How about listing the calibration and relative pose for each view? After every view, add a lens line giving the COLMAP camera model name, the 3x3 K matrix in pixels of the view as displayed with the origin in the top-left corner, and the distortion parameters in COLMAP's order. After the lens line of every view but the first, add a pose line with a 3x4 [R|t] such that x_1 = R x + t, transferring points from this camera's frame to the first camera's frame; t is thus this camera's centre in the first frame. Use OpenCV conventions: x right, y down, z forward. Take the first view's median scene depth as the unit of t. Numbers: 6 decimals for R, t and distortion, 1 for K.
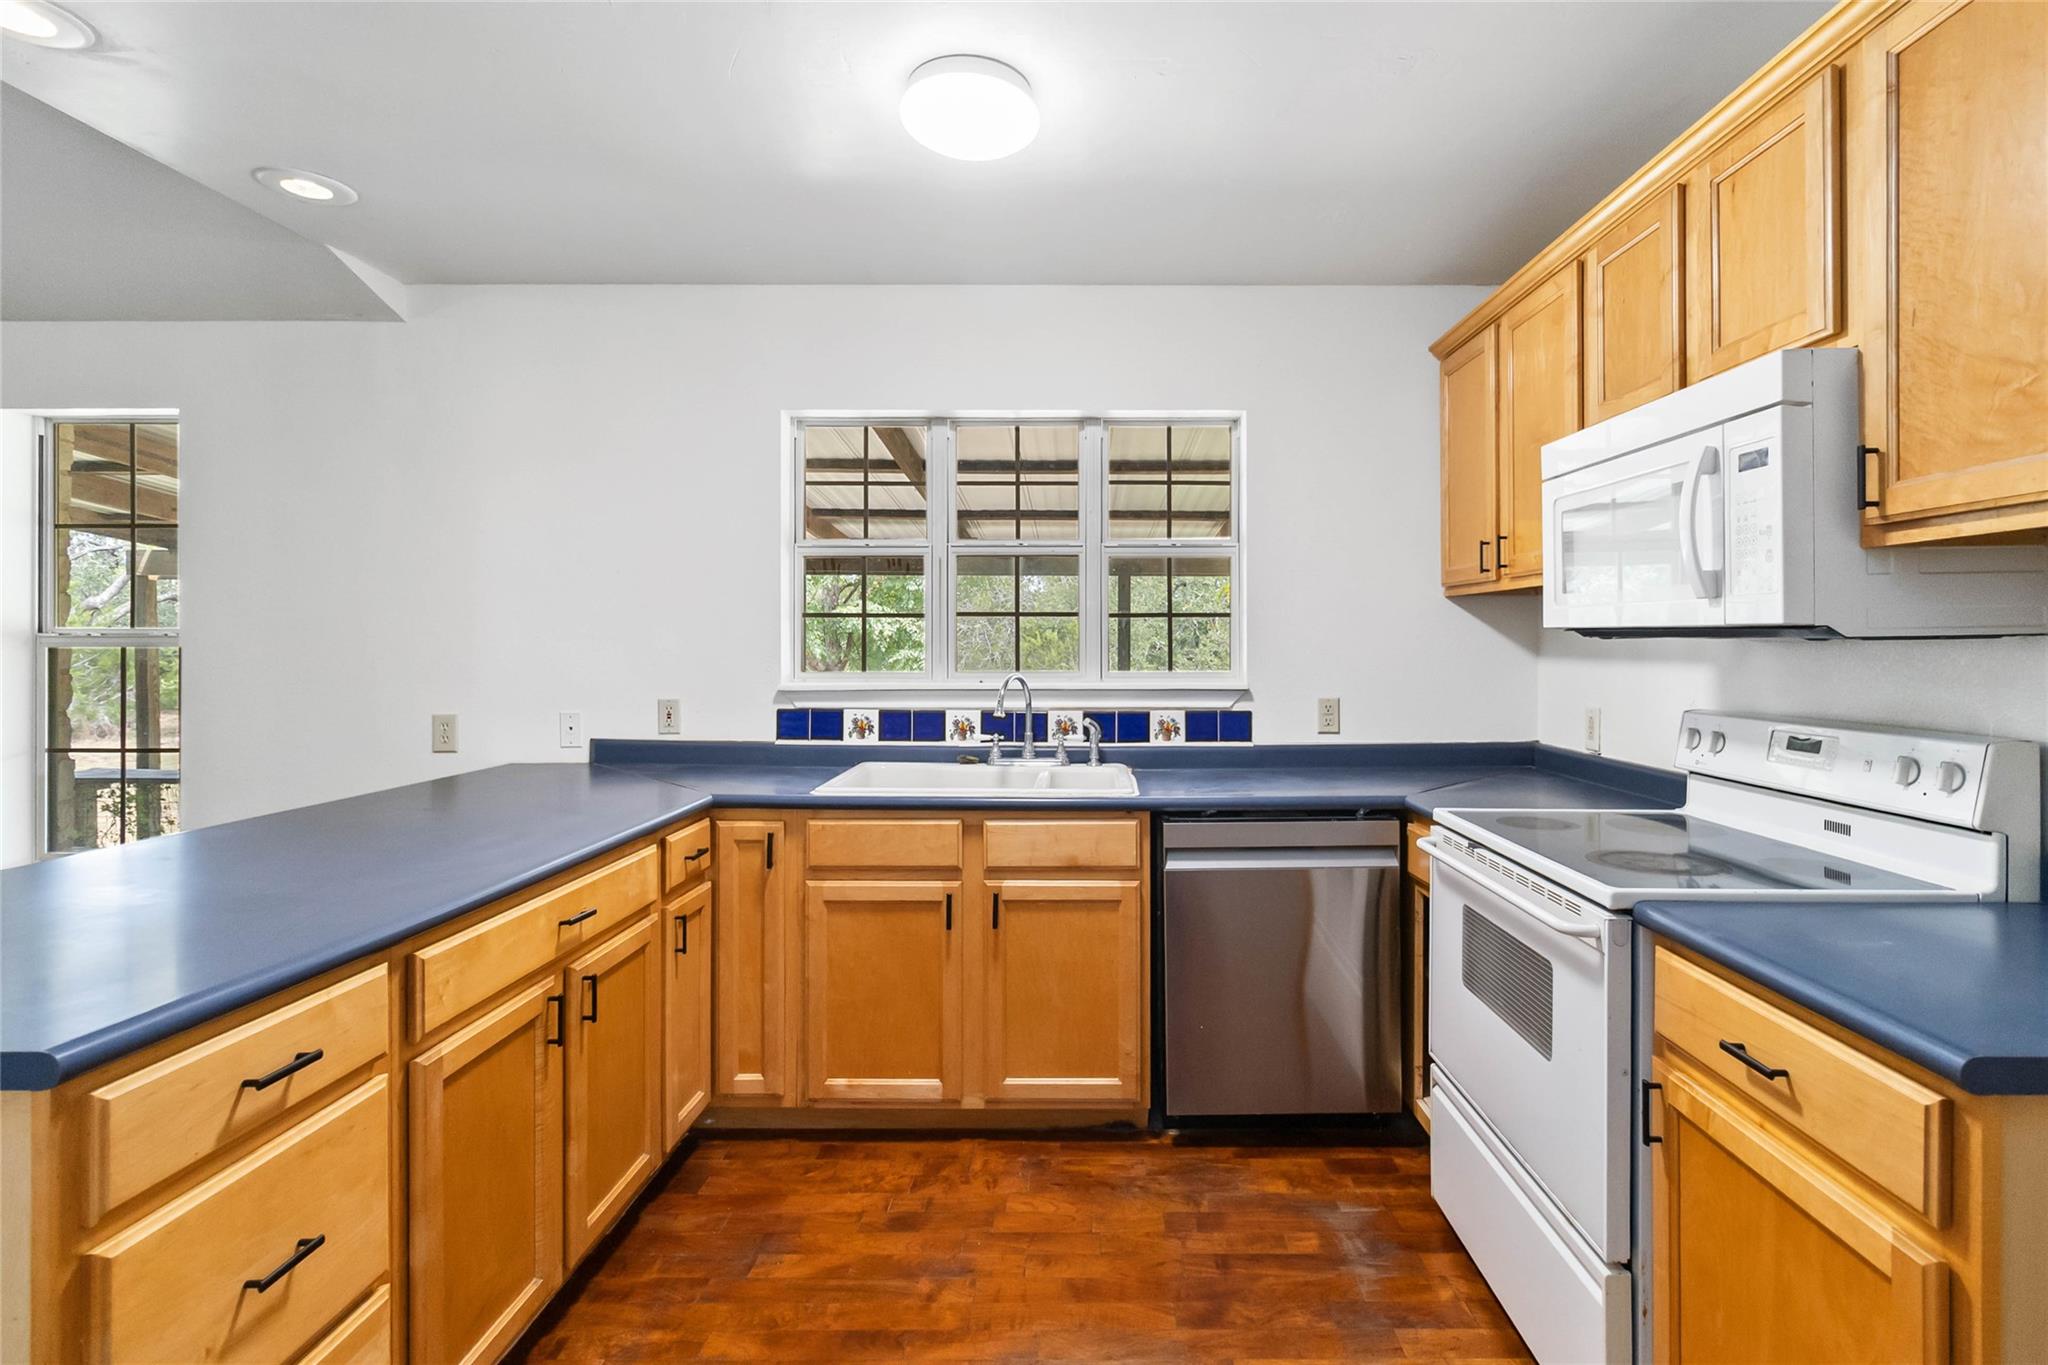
lens RADIAL K [[983.6, 0, 1079.7], [0, 983.6, 635.0], [0, 0, 1]] dist [0.002180, 0.000891]
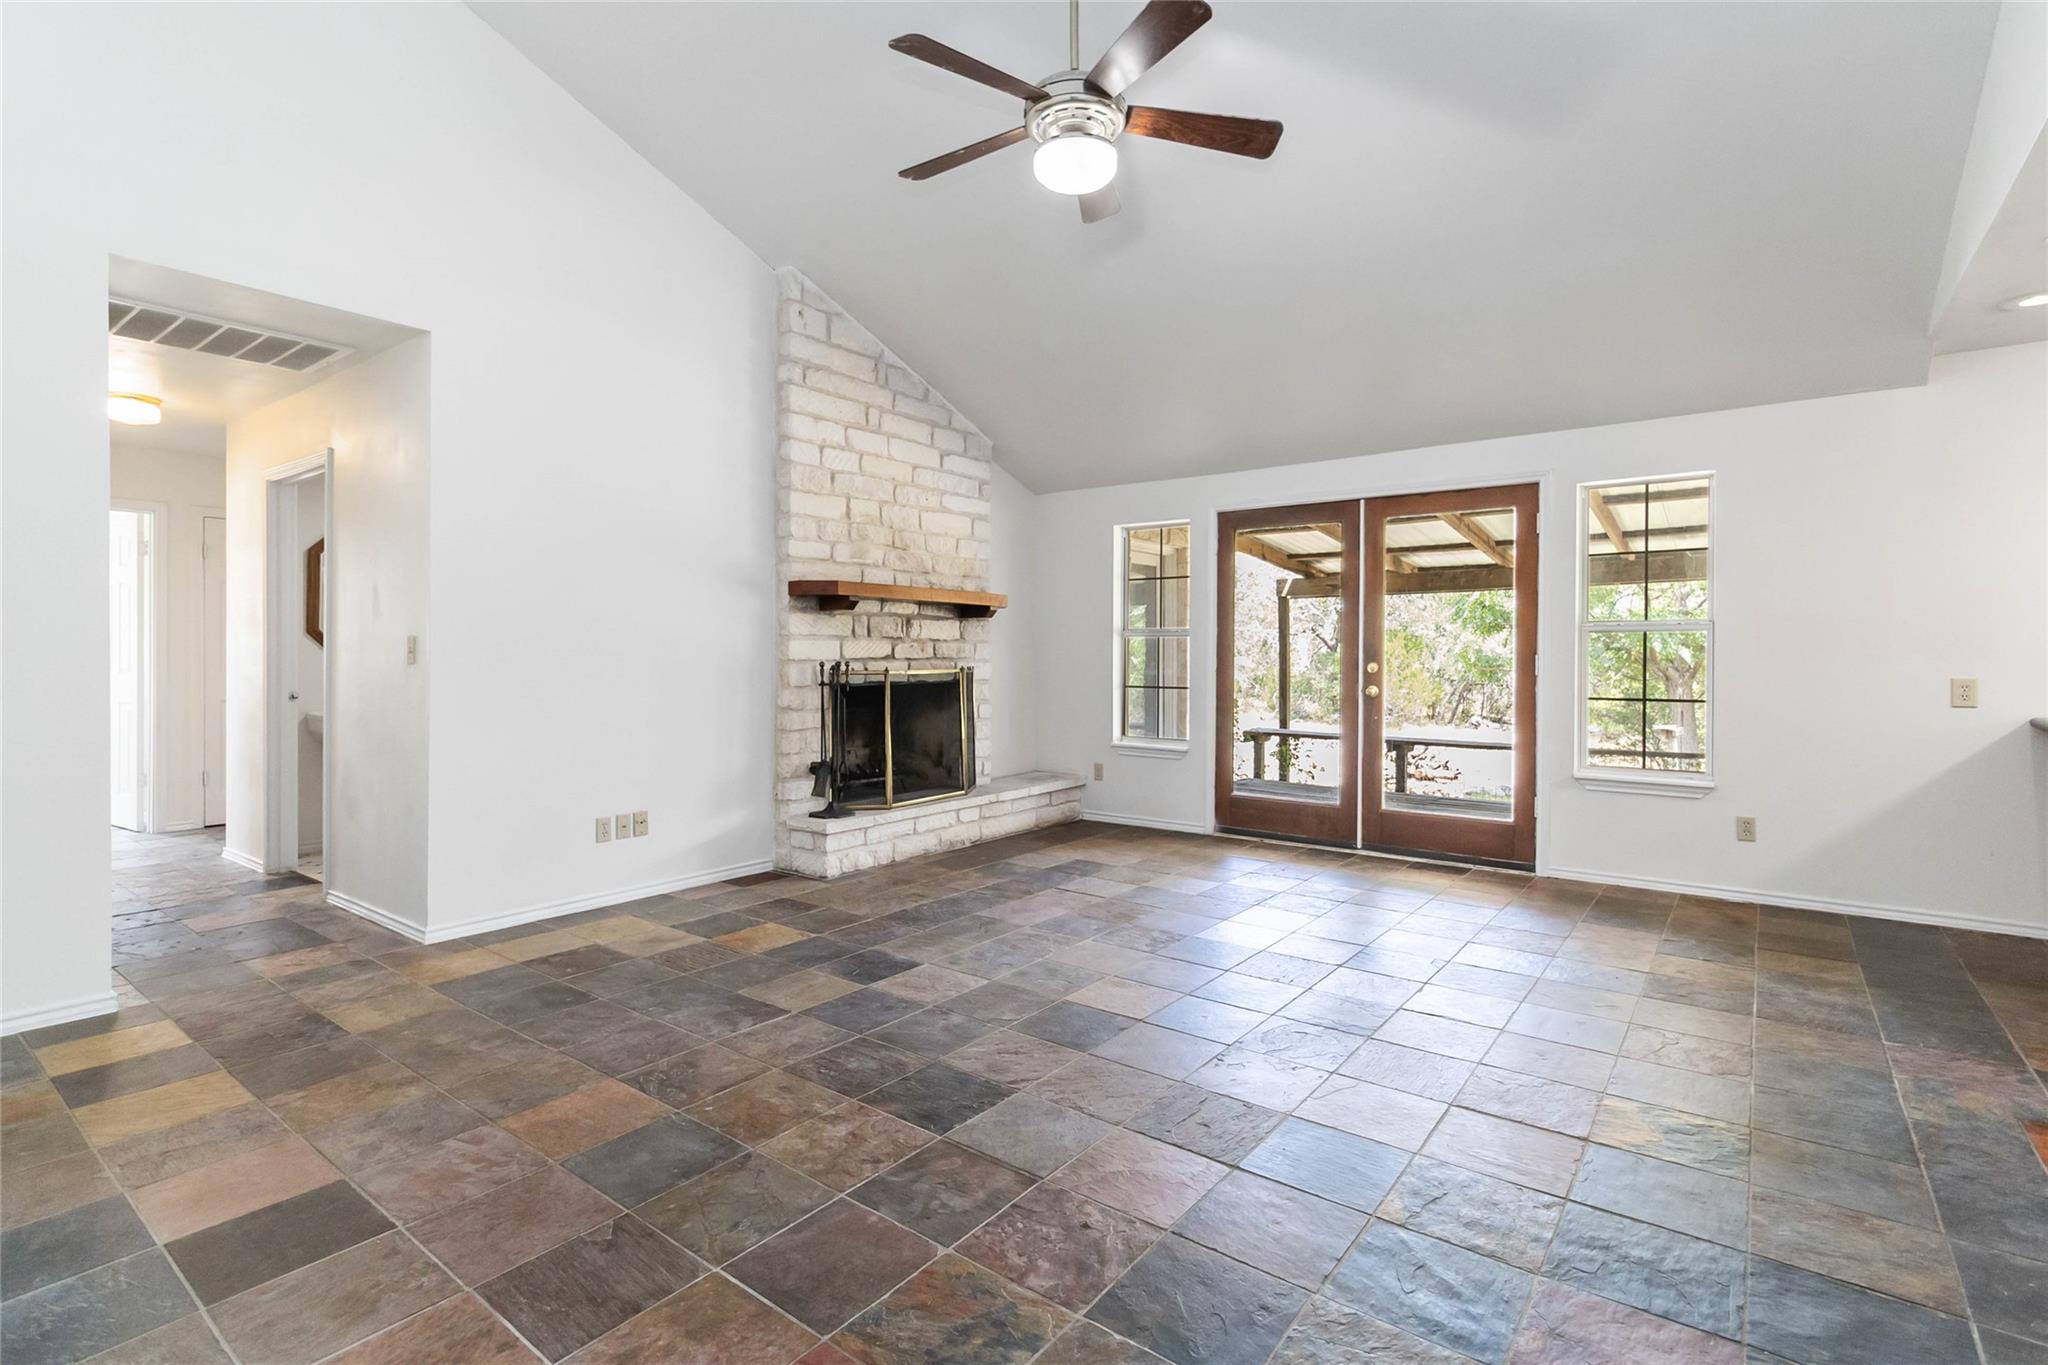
lens RADIAL K [[960.1, 0, 1030.4], [0, 960.1, 646.5], [0, 0, 1]] dist [-0.000388, 0.000354]
pose [[0.794566, -0.005114, -0.607156, -1.068189], [0.002141, 0.999982, -0.005621, 0.053763], [0.607174, 0.003166, 0.794563, -0.959479]]
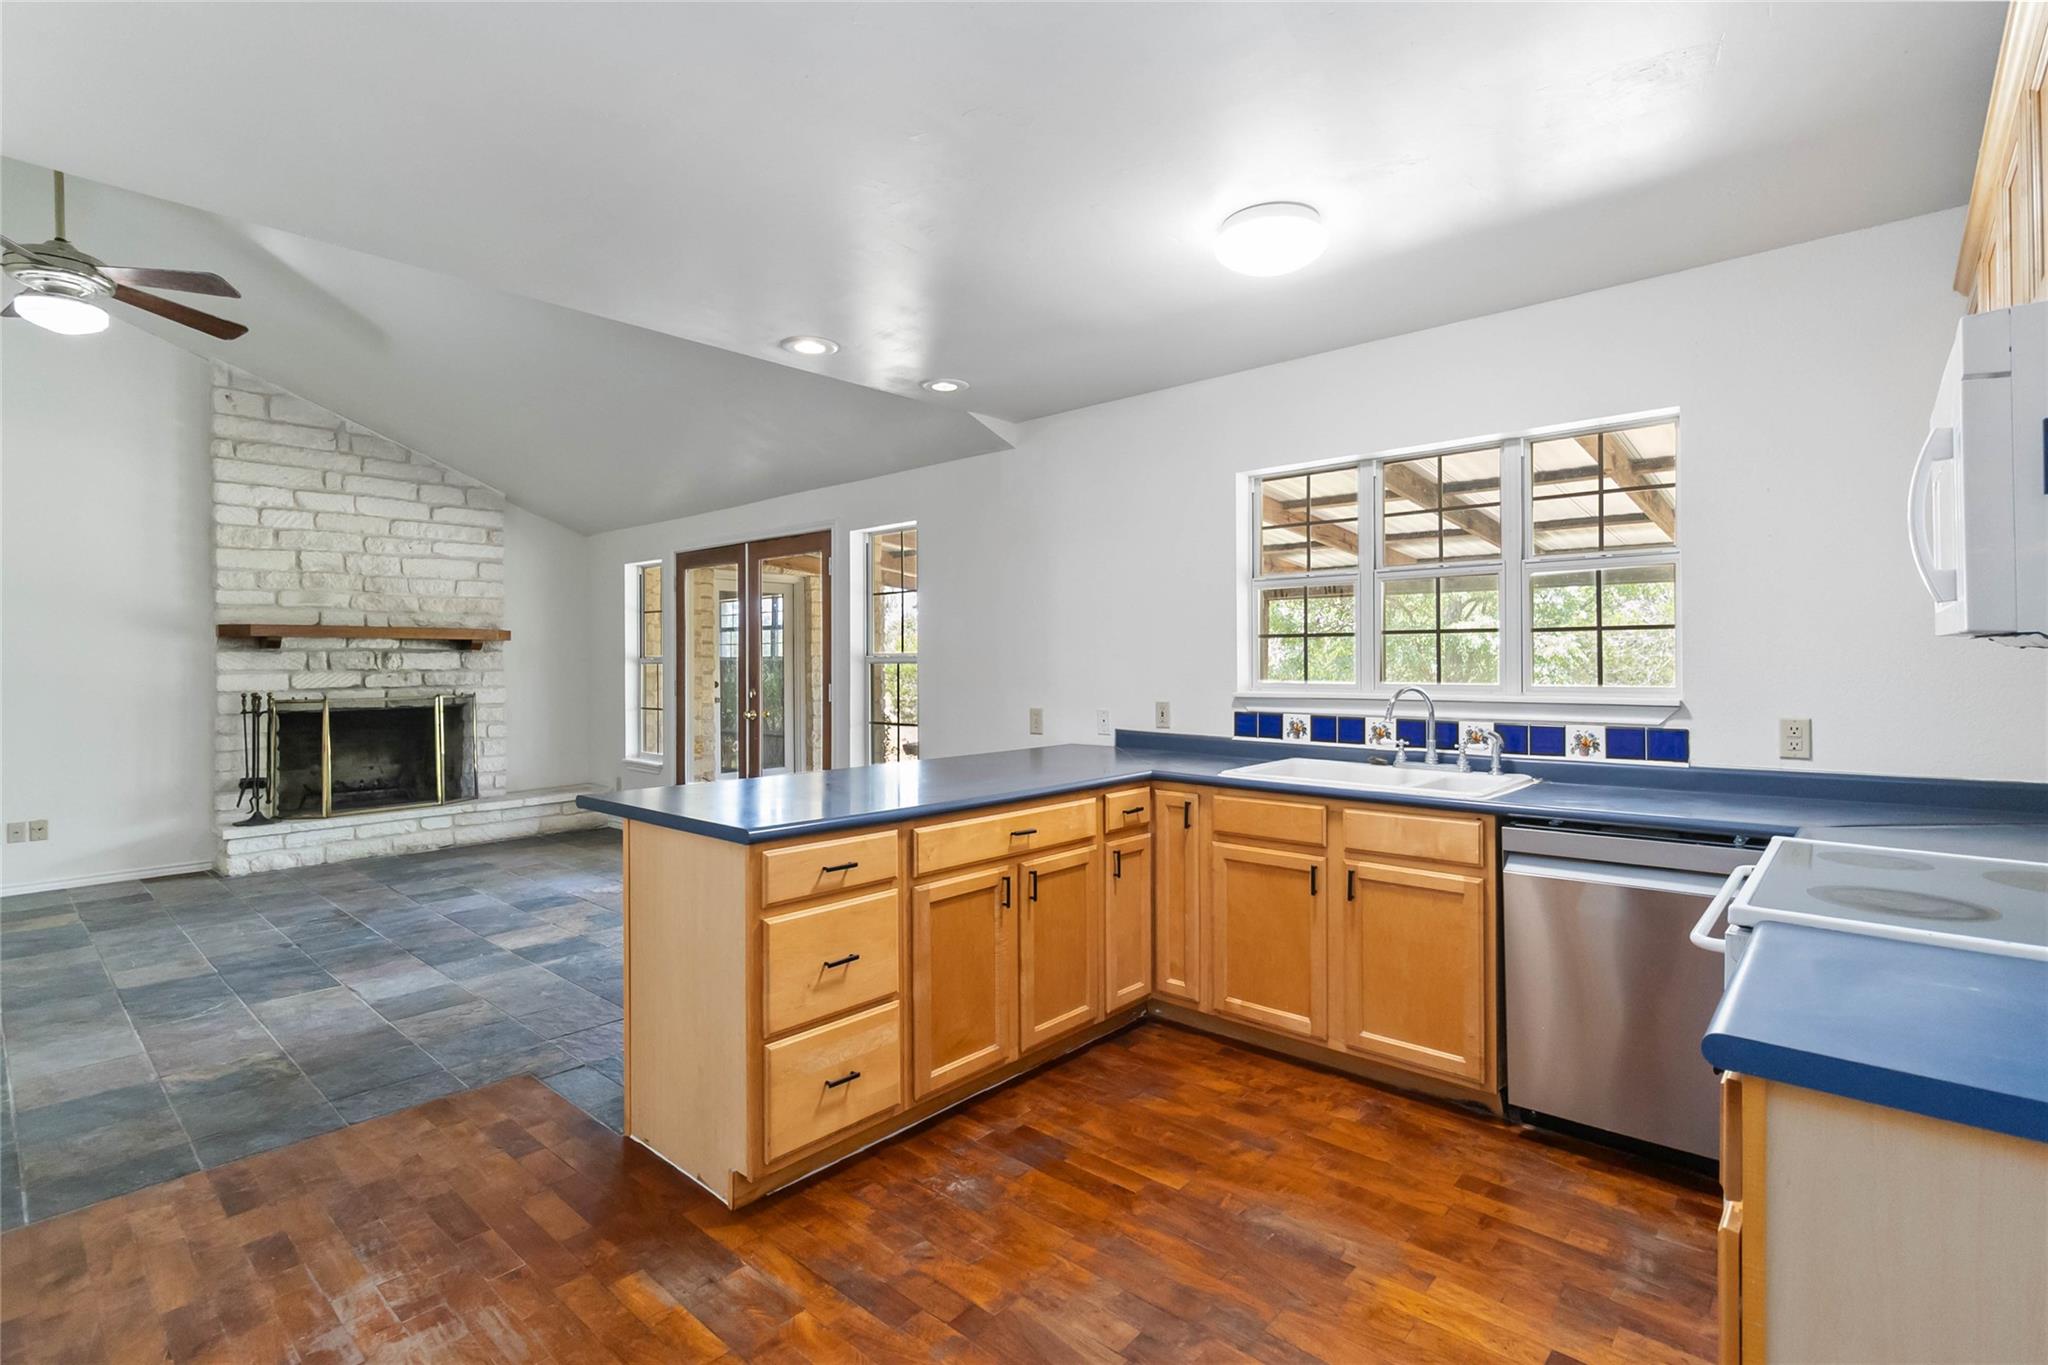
lens RADIAL K [[960.3, 0, 1031.7], [0, 960.3, 652.5], [0, 0, 1]] dist [0.002605, 0.000645]
pose [[0.746546, -0.010360, -0.665253, 0.392687], [0.010339, 0.999939, -0.003970, 0.002360], [0.665253, -0.003914, 0.746607, -0.108630]]
